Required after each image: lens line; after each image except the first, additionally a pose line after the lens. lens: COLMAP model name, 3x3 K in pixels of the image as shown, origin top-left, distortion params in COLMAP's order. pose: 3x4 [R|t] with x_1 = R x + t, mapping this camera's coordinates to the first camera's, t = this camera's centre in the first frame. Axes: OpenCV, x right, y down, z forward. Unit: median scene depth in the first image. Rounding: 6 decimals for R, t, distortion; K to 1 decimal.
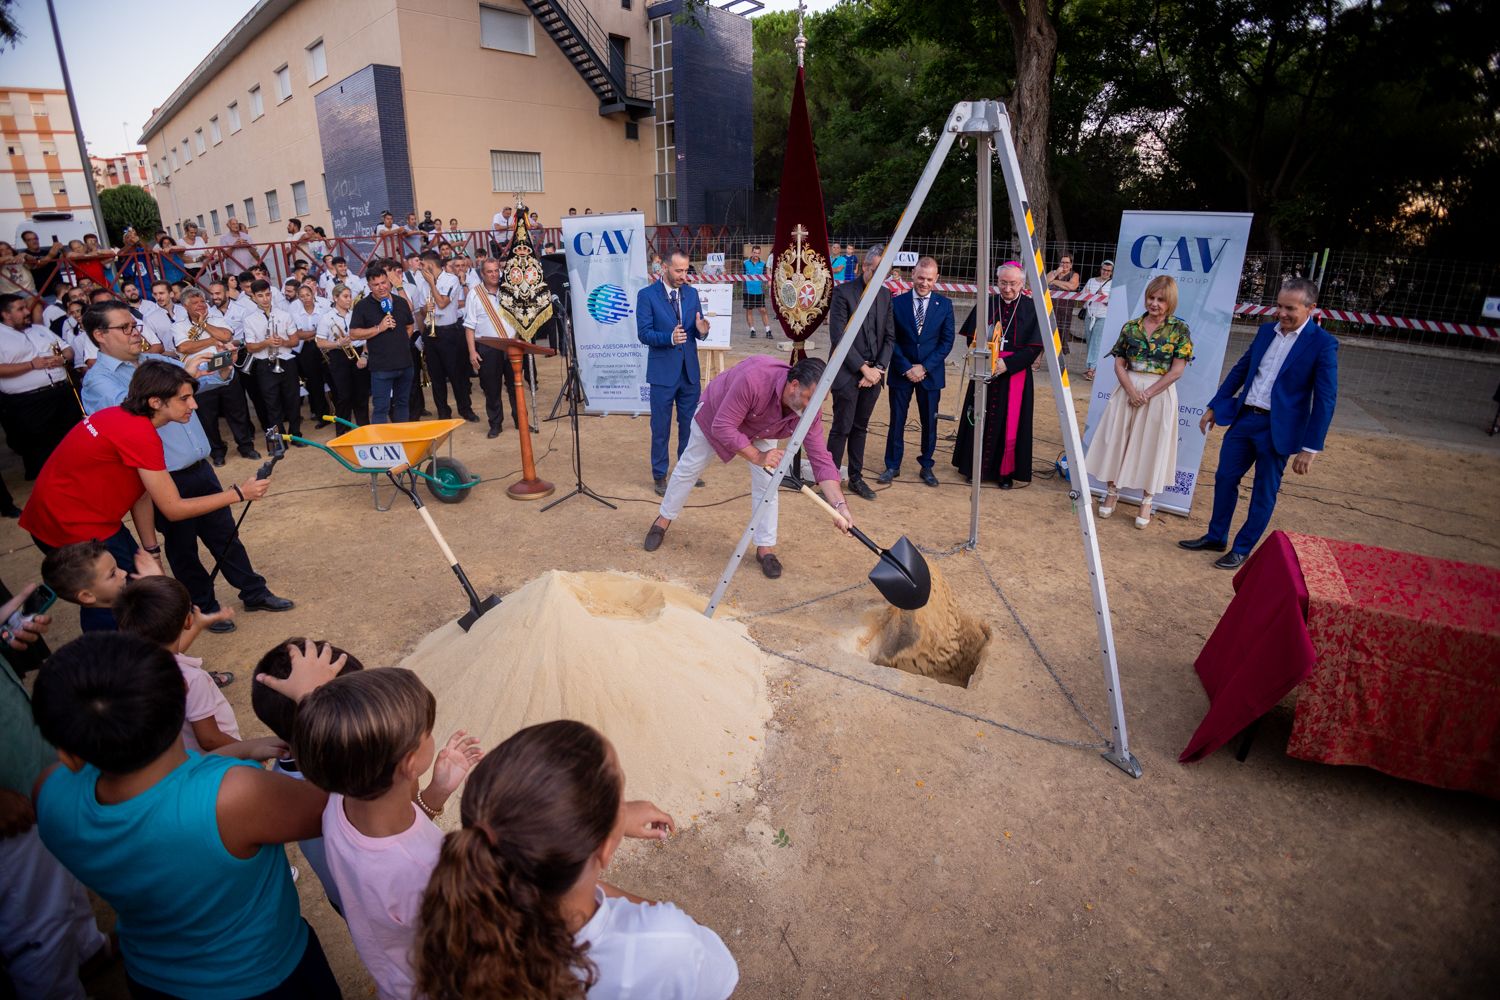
lens RADIAL K [[688.0, 0, 744.7], [0, 688.0, 506.7], [0, 0, 1]] dist [-0.145043, 0.032947]
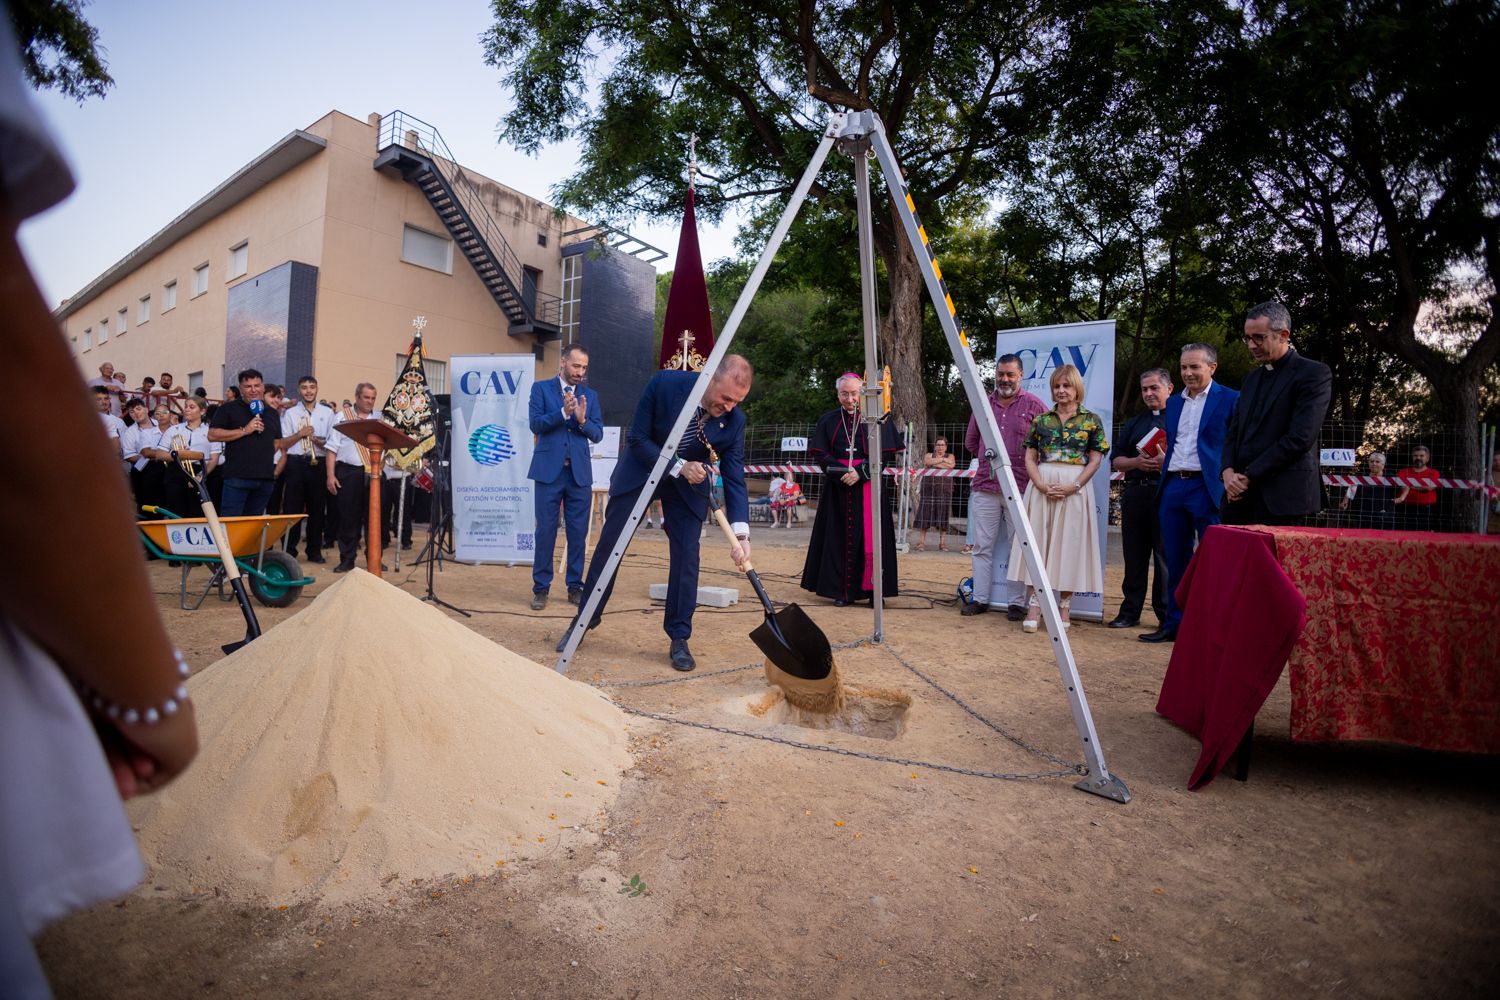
lens RADIAL K [[687.9, 0, 746.8], [0, 687.9, 514.2], [0, 0, 1]] dist [-0.141873, 0.030042]
pose [[0.988400, 0.030641, 0.148750, 0.034792], [0.021103, 0.942226, -0.334312, 0.226032], [-0.150400, 0.333573, 0.930650, 0.167708]]
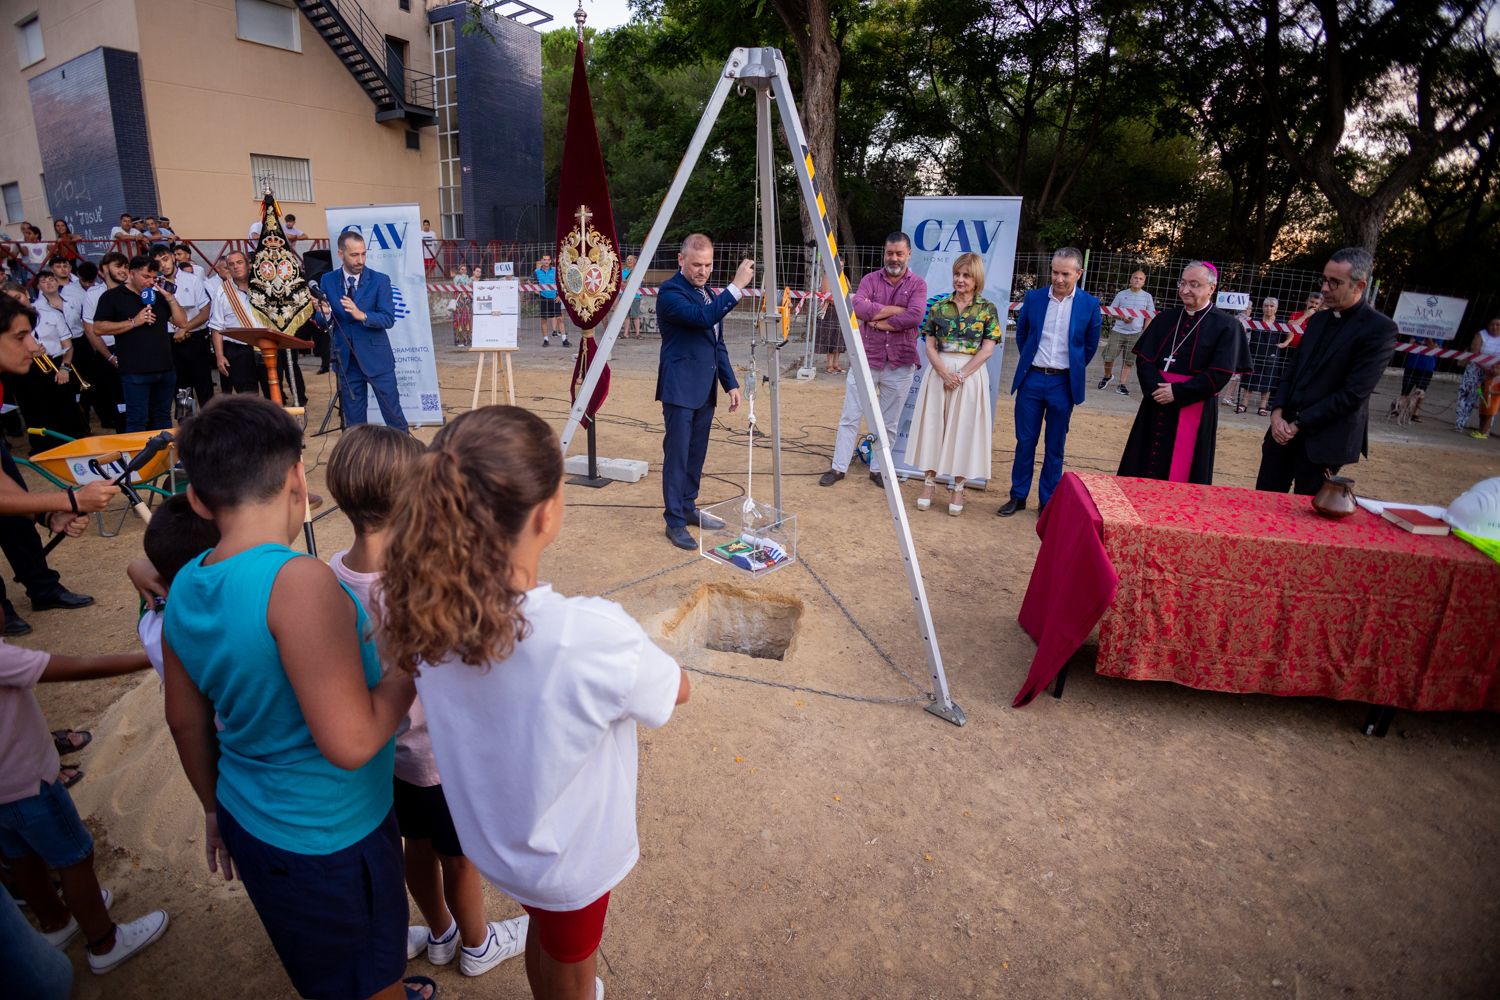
lens RADIAL K [[704.1, 0, 737.8], [0, 704.1, 506.7], [0, 0, 1]] dist [-0.145885, 0.034135]
pose [[0.964529, -0.059002, 0.257299, 0.024791], [0.070119, 0.996951, -0.034239, 0.067786], [-0.254494, 0.051066, 0.965725, 0.042886]]
